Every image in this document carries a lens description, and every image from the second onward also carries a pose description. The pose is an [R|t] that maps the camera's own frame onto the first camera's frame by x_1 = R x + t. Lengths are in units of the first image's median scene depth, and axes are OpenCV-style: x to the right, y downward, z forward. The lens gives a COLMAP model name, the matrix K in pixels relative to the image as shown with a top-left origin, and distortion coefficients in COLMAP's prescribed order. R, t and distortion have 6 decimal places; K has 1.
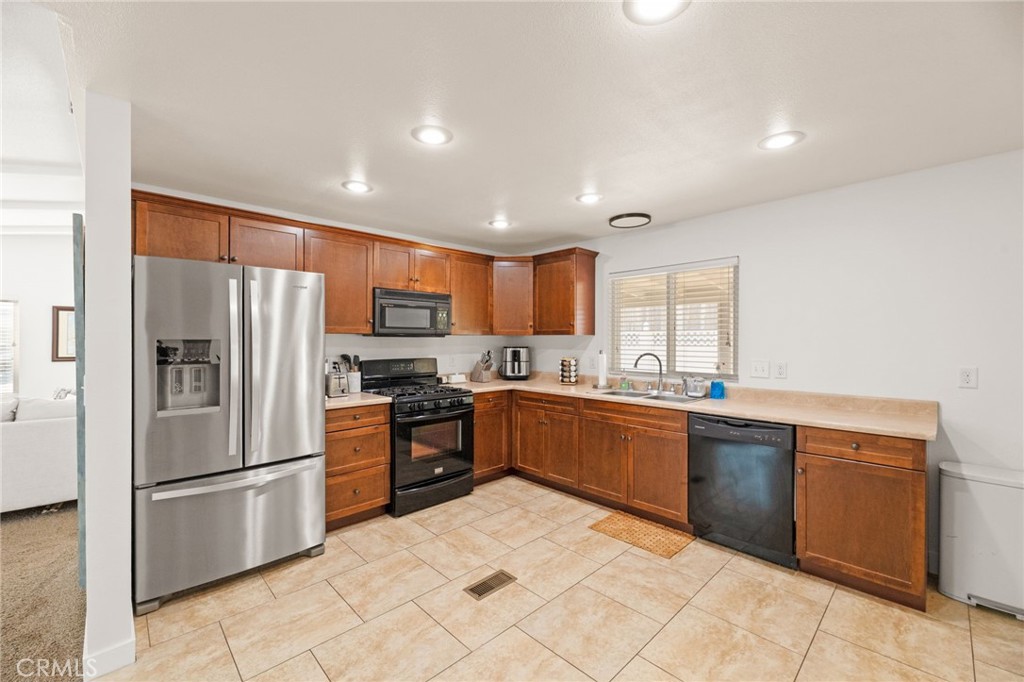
lens RADIAL K [[410.2, 0, 511.9], [0, 410.2, 340.8], [0, 0, 1]] dist [-0.007298, -0.000780]
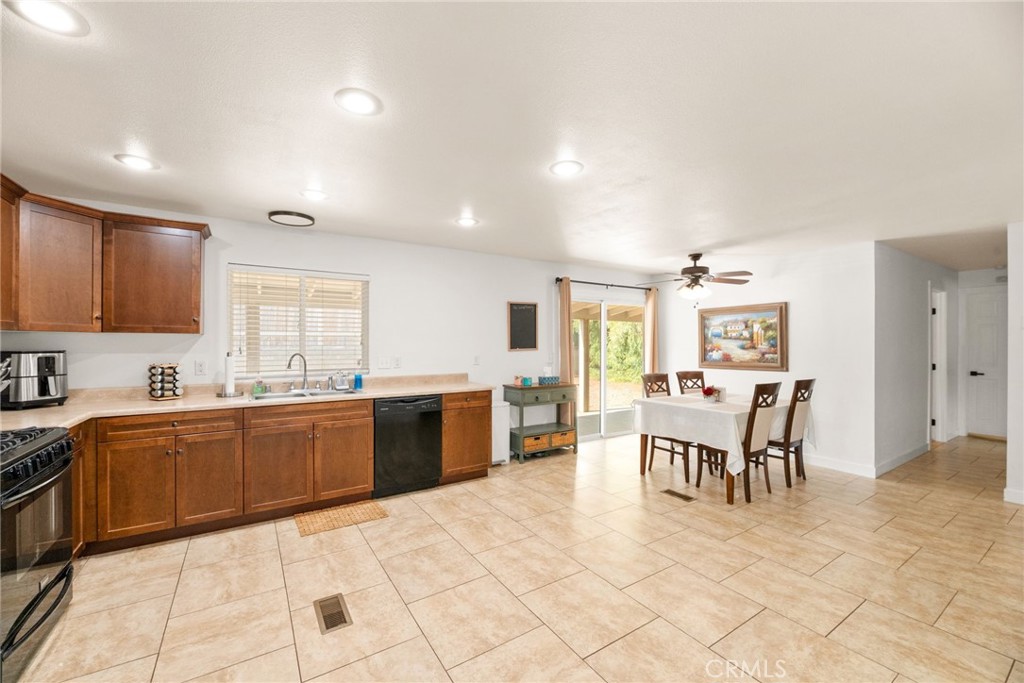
lens RADIAL K [[410.2, 0, 510.1], [0, 410.2, 340.3], [0, 0, 1]] dist [-0.007298, -0.000780]
pose [[0.193424, 0.005440, 0.981100, -0.633290], [-0.000223, 0.999985, -0.005501, 0.004590], [-0.981115, 0.000845, 0.193422, 0.330394]]
